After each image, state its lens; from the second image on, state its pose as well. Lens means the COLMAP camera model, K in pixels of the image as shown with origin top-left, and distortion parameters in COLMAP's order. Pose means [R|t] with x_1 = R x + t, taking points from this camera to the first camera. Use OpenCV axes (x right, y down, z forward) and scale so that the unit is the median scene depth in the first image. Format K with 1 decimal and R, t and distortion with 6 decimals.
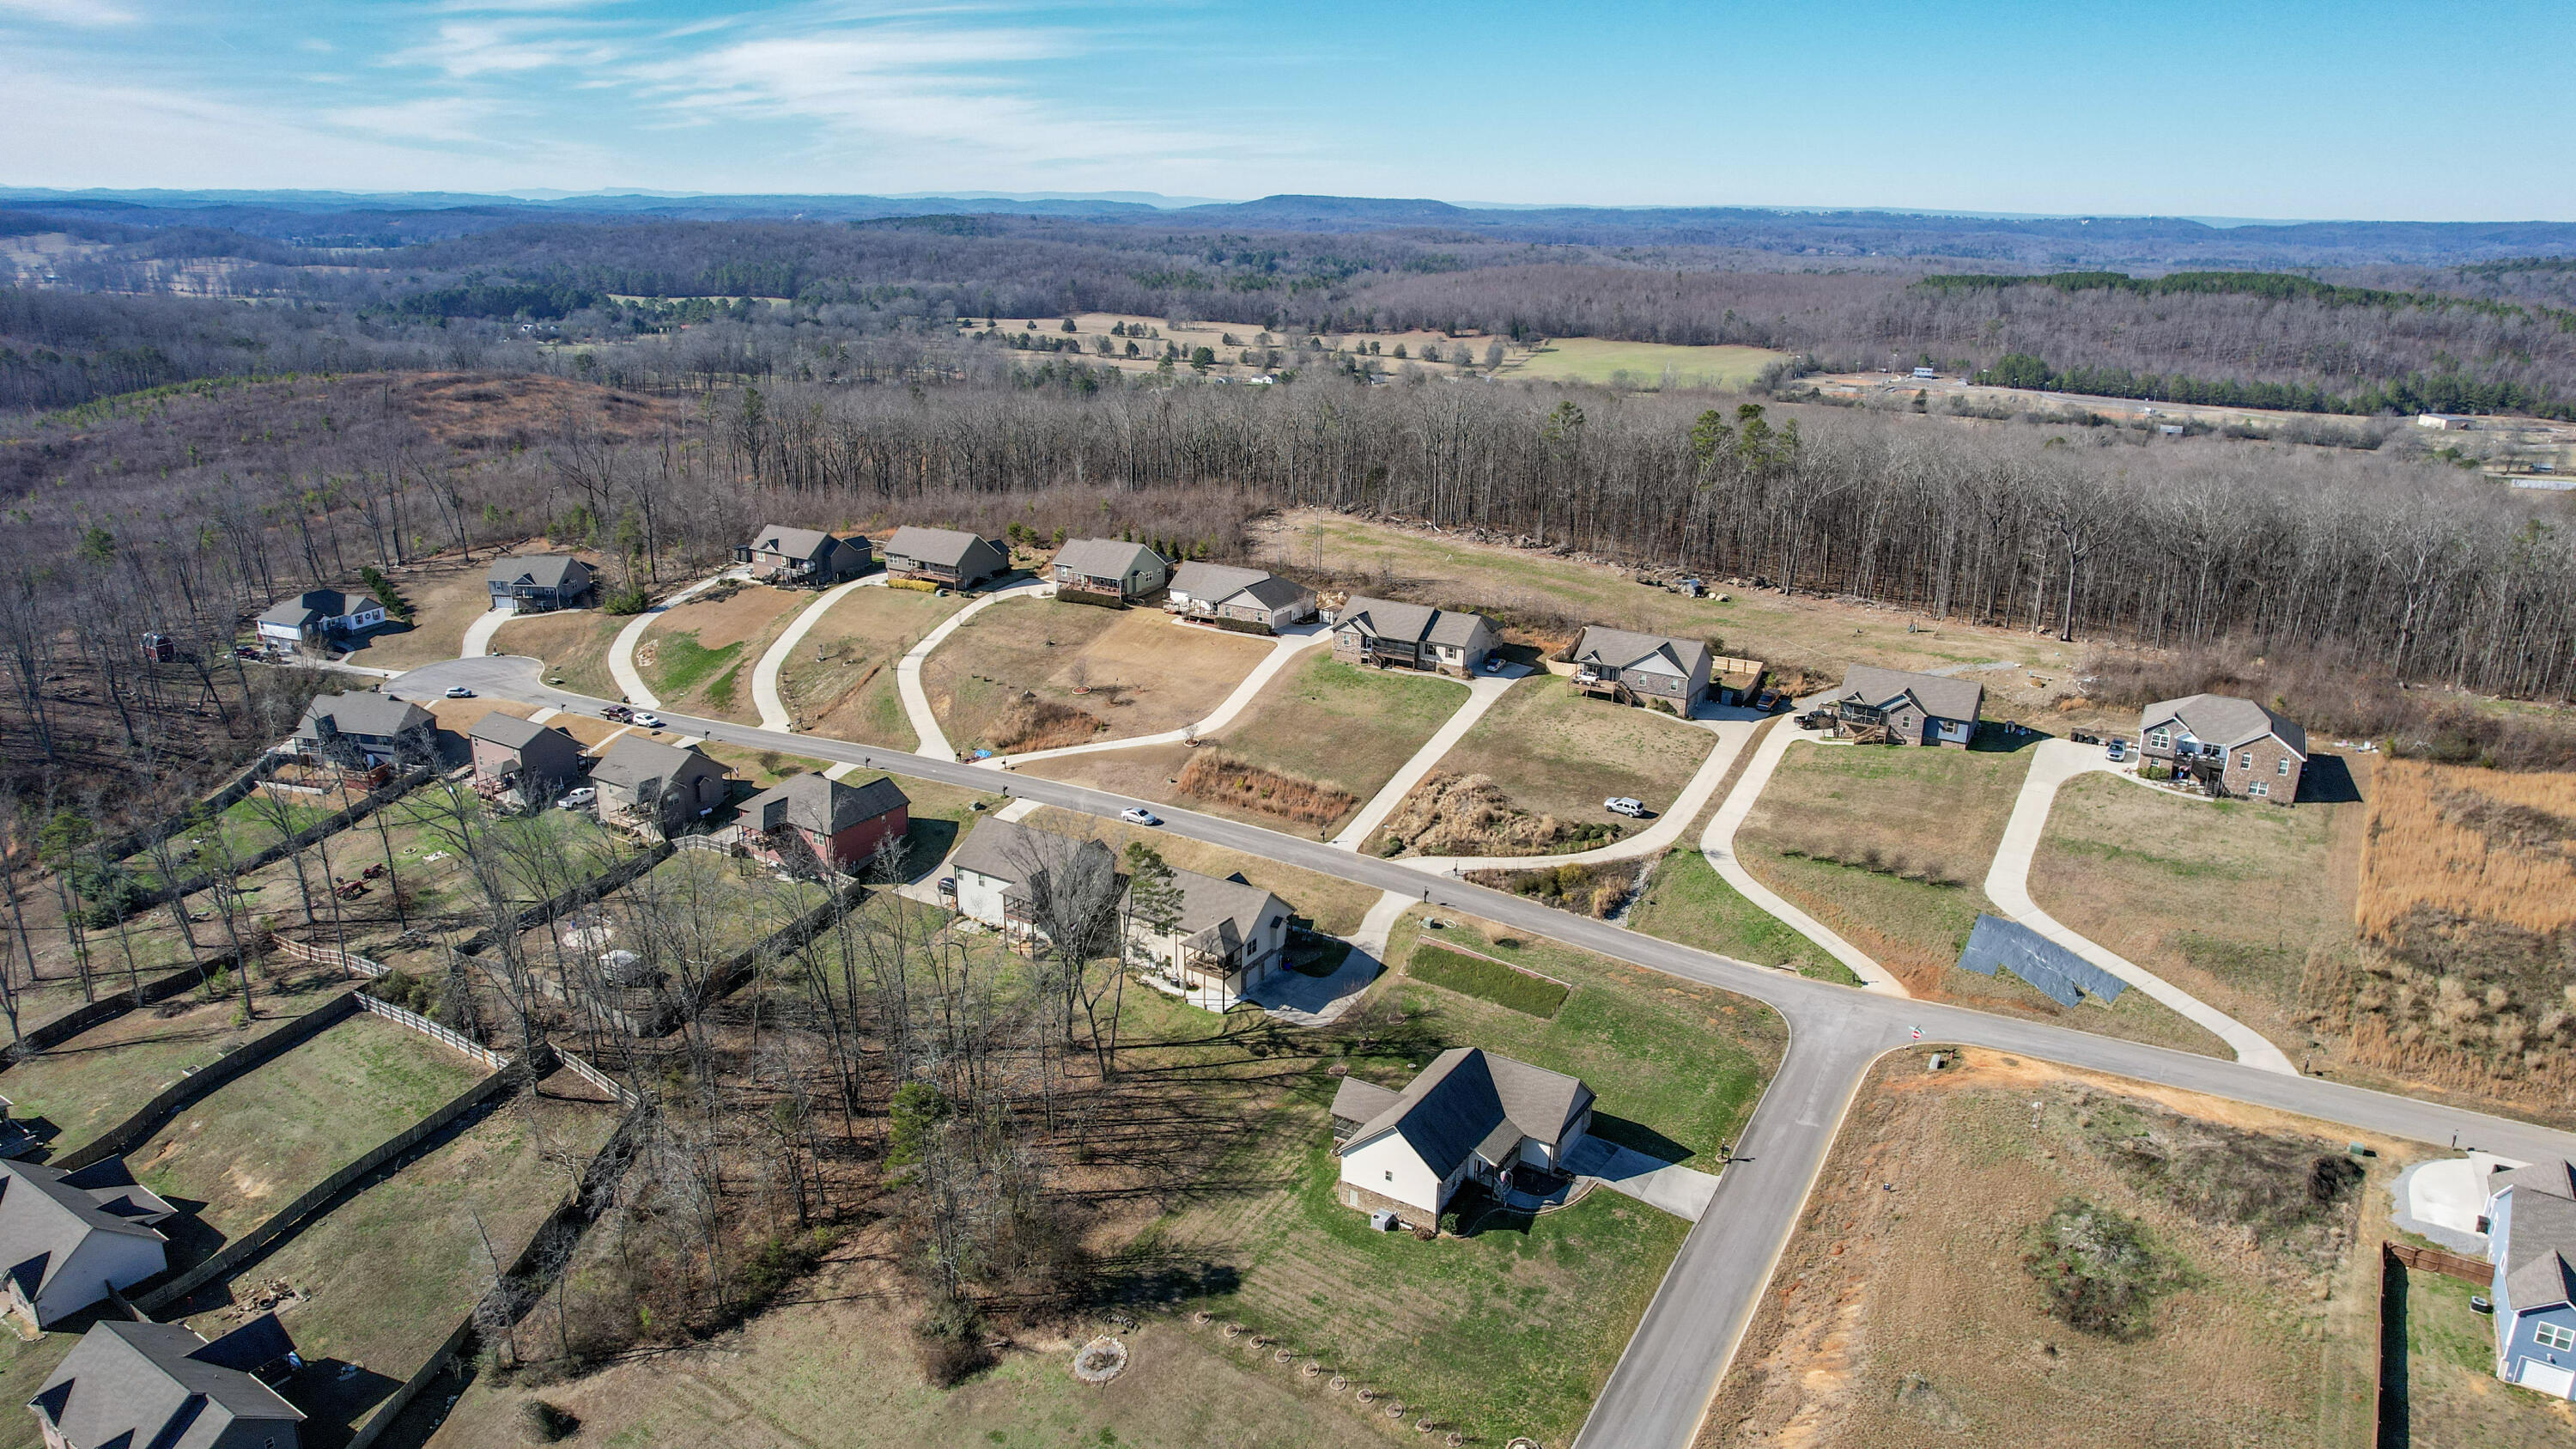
lens RADIAL K [[1639.3, 0, 1285.1], [0, 1639.3, 735.9], [0, 0, 1]] dist [-0.079930, 0.075018]
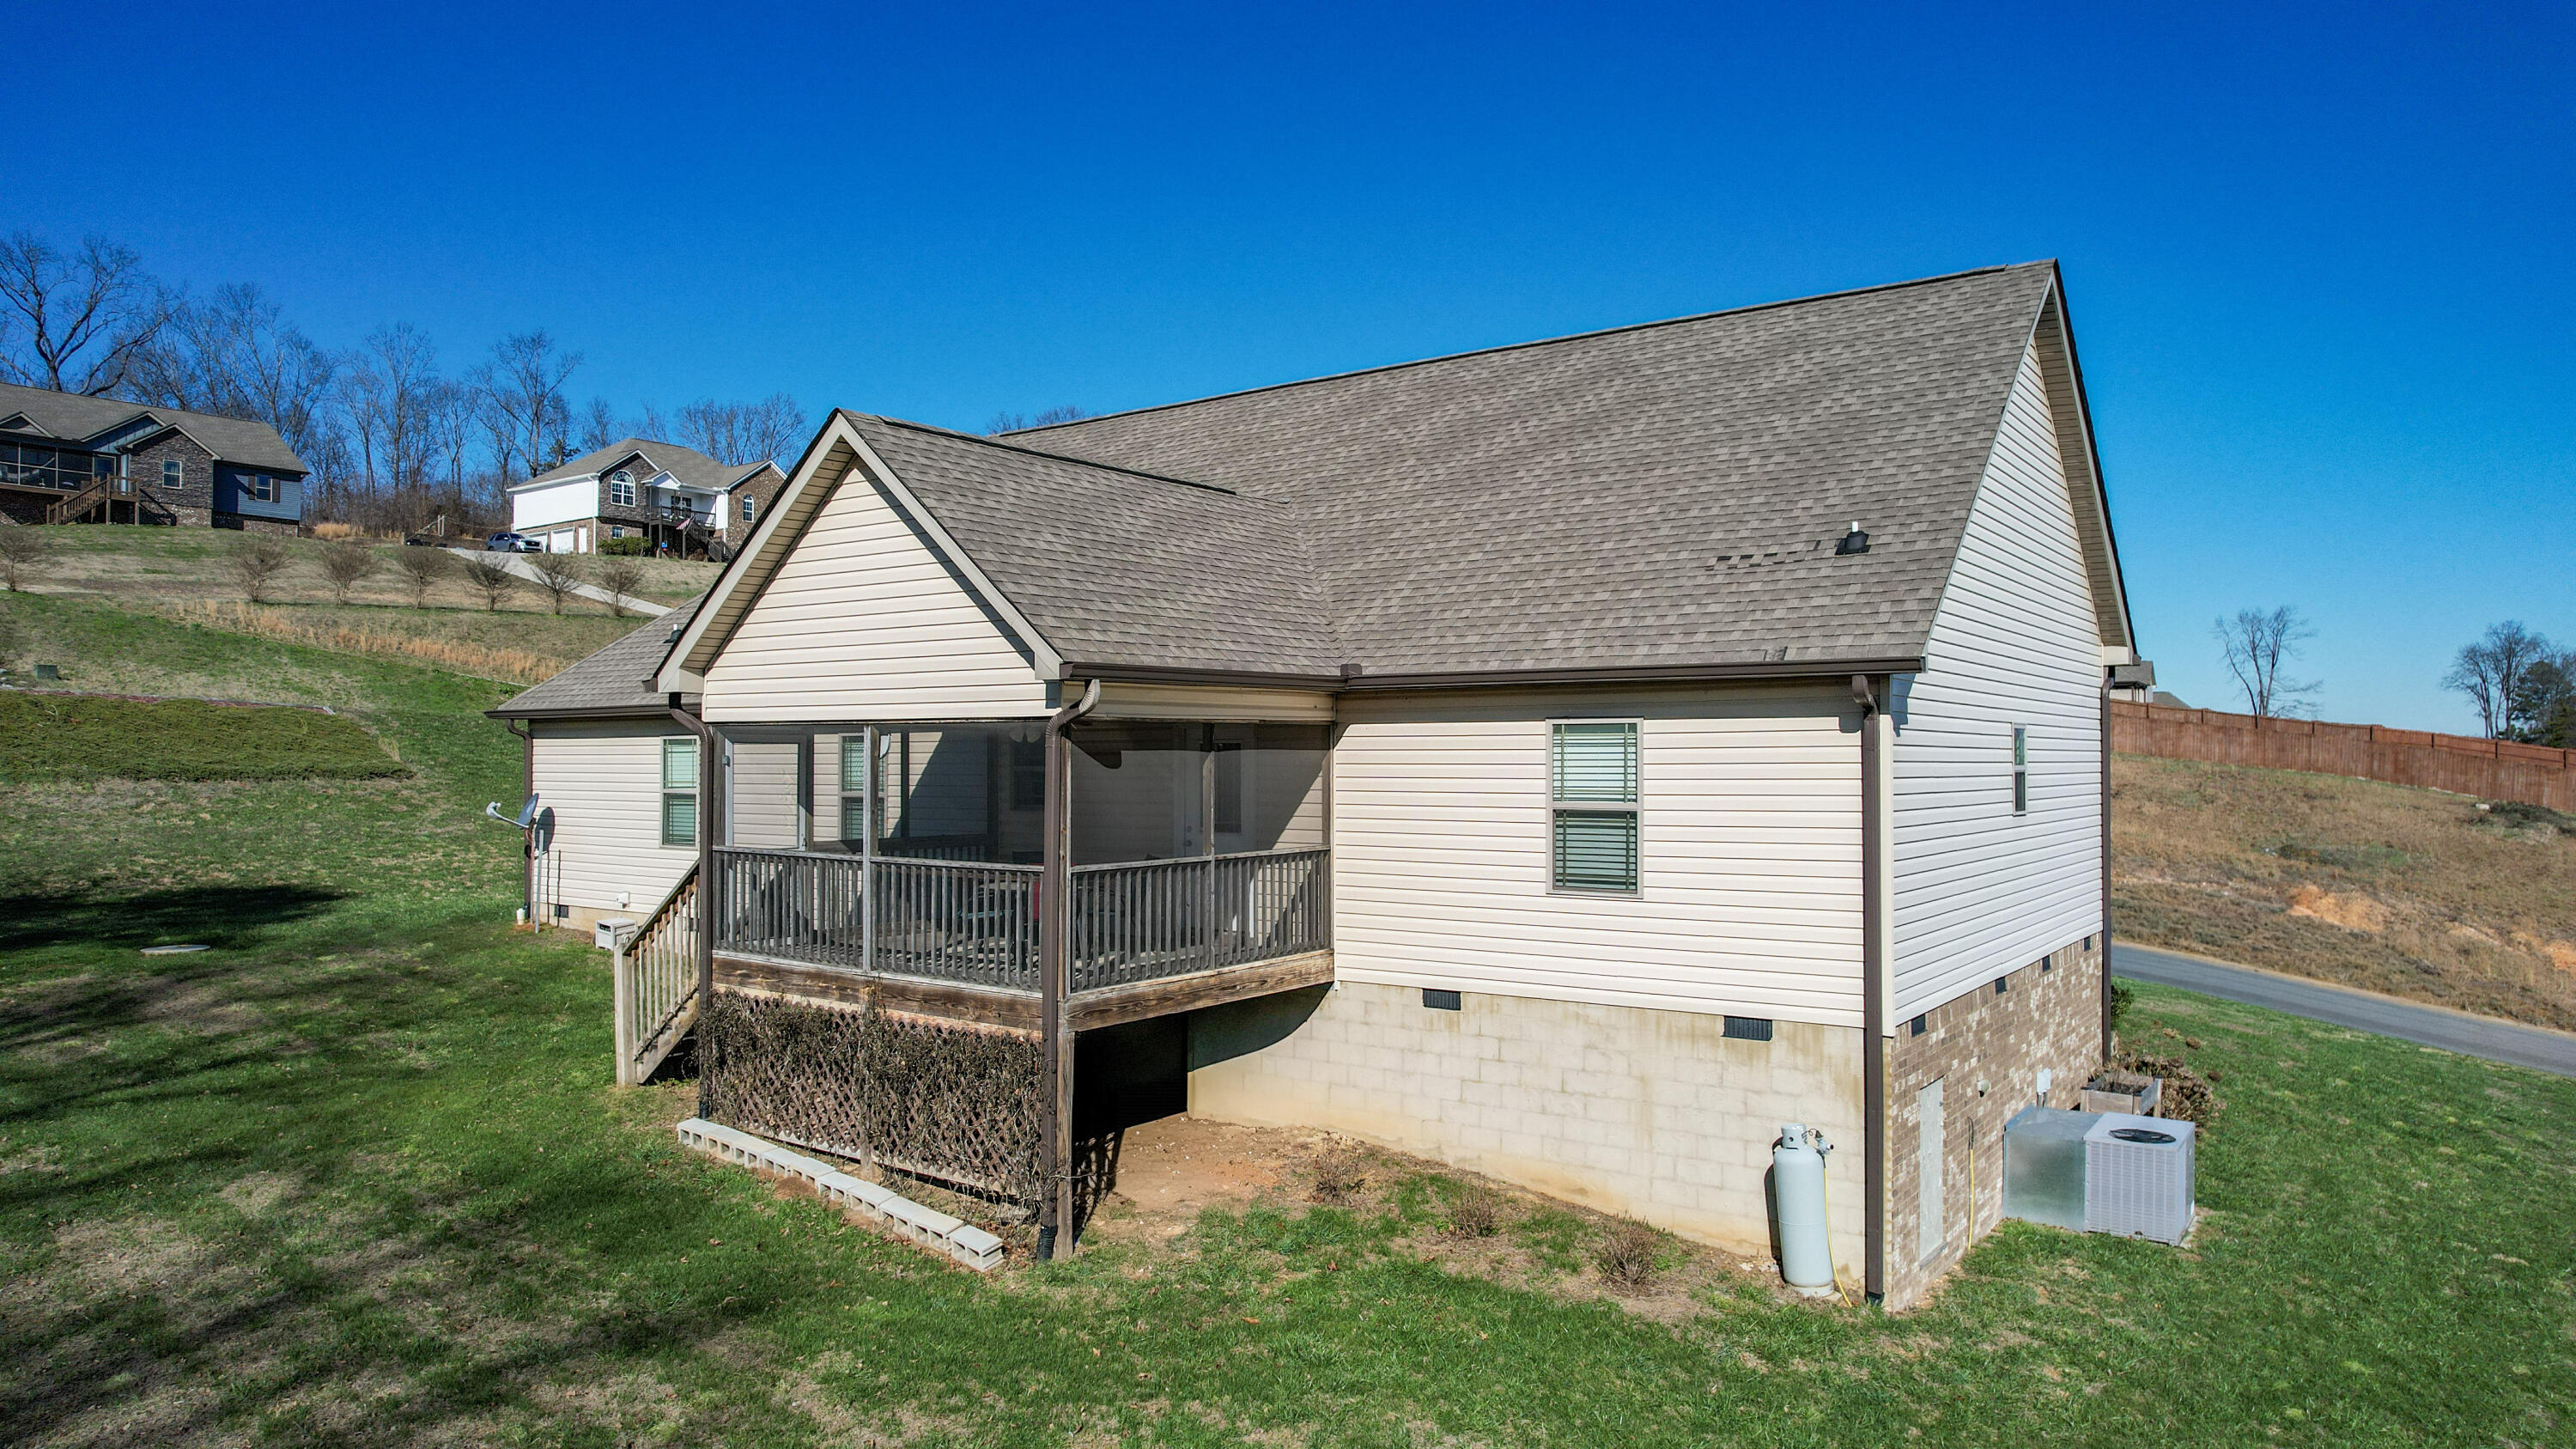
lens RADIAL K [[1639.3, 0, 1285.1], [0, 1639.3, 735.9], [0, 0, 1]] dist [-0.079930, 0.075018]
pose [[0.078114, 0.002095, 0.996942, -0.041439], [0.317542, 0.947863, -0.026872, 0.183128], [-0.945021, 0.318670, 0.073376, 0.745924]]
